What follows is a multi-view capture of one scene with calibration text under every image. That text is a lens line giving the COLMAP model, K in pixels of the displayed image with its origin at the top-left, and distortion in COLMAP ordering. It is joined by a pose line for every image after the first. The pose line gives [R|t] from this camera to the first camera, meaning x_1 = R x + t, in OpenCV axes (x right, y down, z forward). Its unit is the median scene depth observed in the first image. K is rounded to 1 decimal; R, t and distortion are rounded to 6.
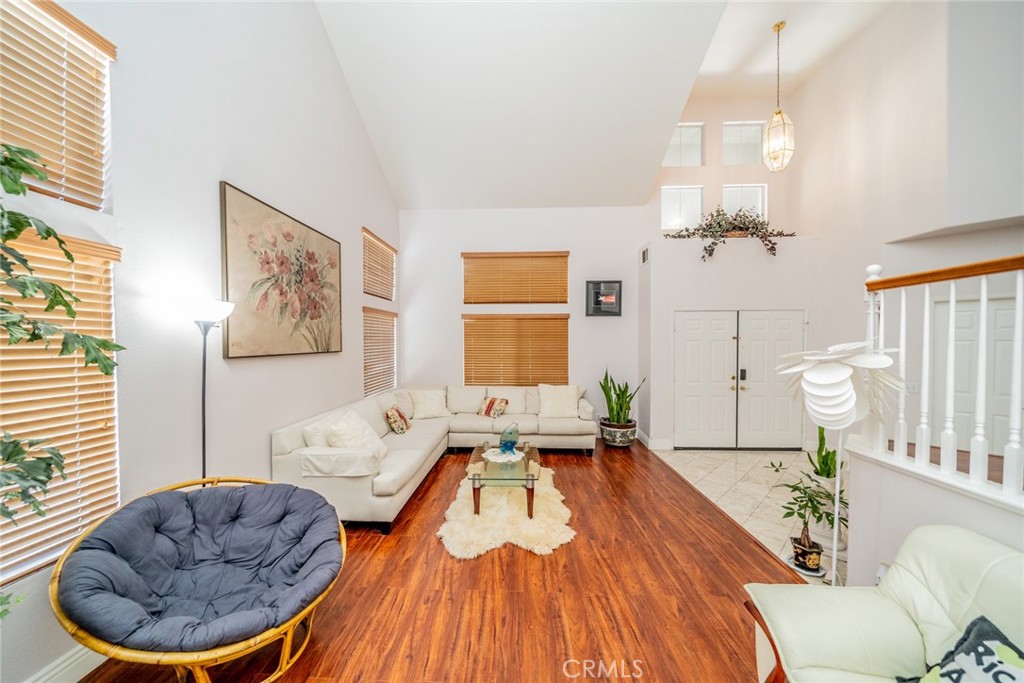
lens RADIAL K [[348.1, 0, 506.4], [0, 348.1, 348.6], [0, 0, 1]] dist [-0.006354, 0.000217]
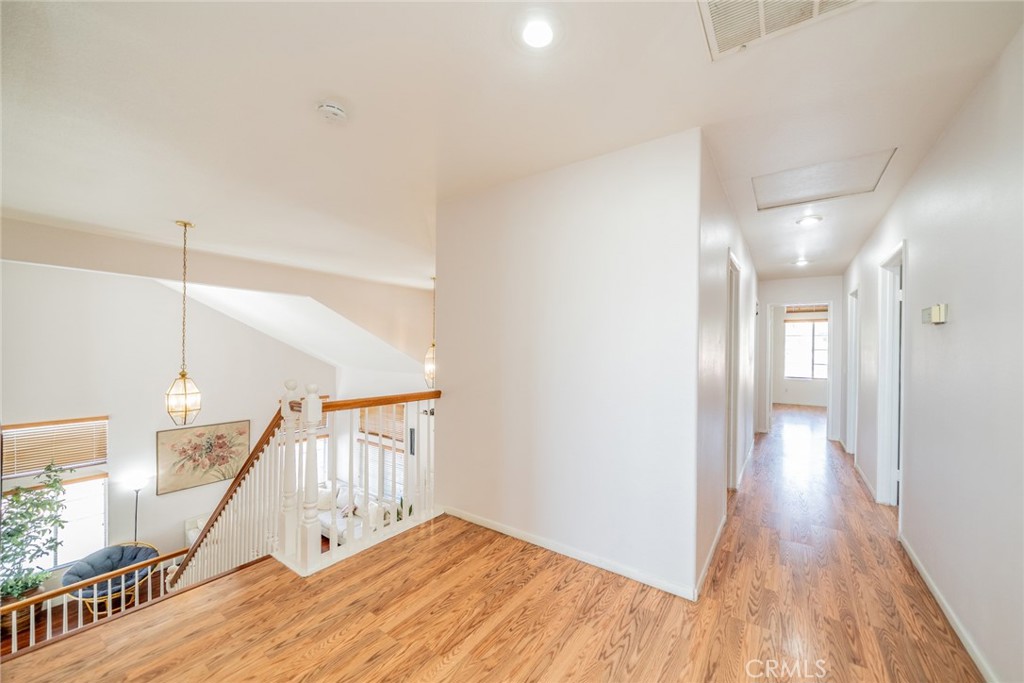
lens RADIAL K [[370.8, 0, 512.9], [0, 370.8, 351.7], [0, 0, 1]] dist [-0.000434, 0.000033]
pose [[0.834110, 0.010753, -0.551493, 2.066652], [-0.020006, 0.999742, -0.010764, -0.744656], [0.551235, 0.020012, 0.834110, 0.053085]]
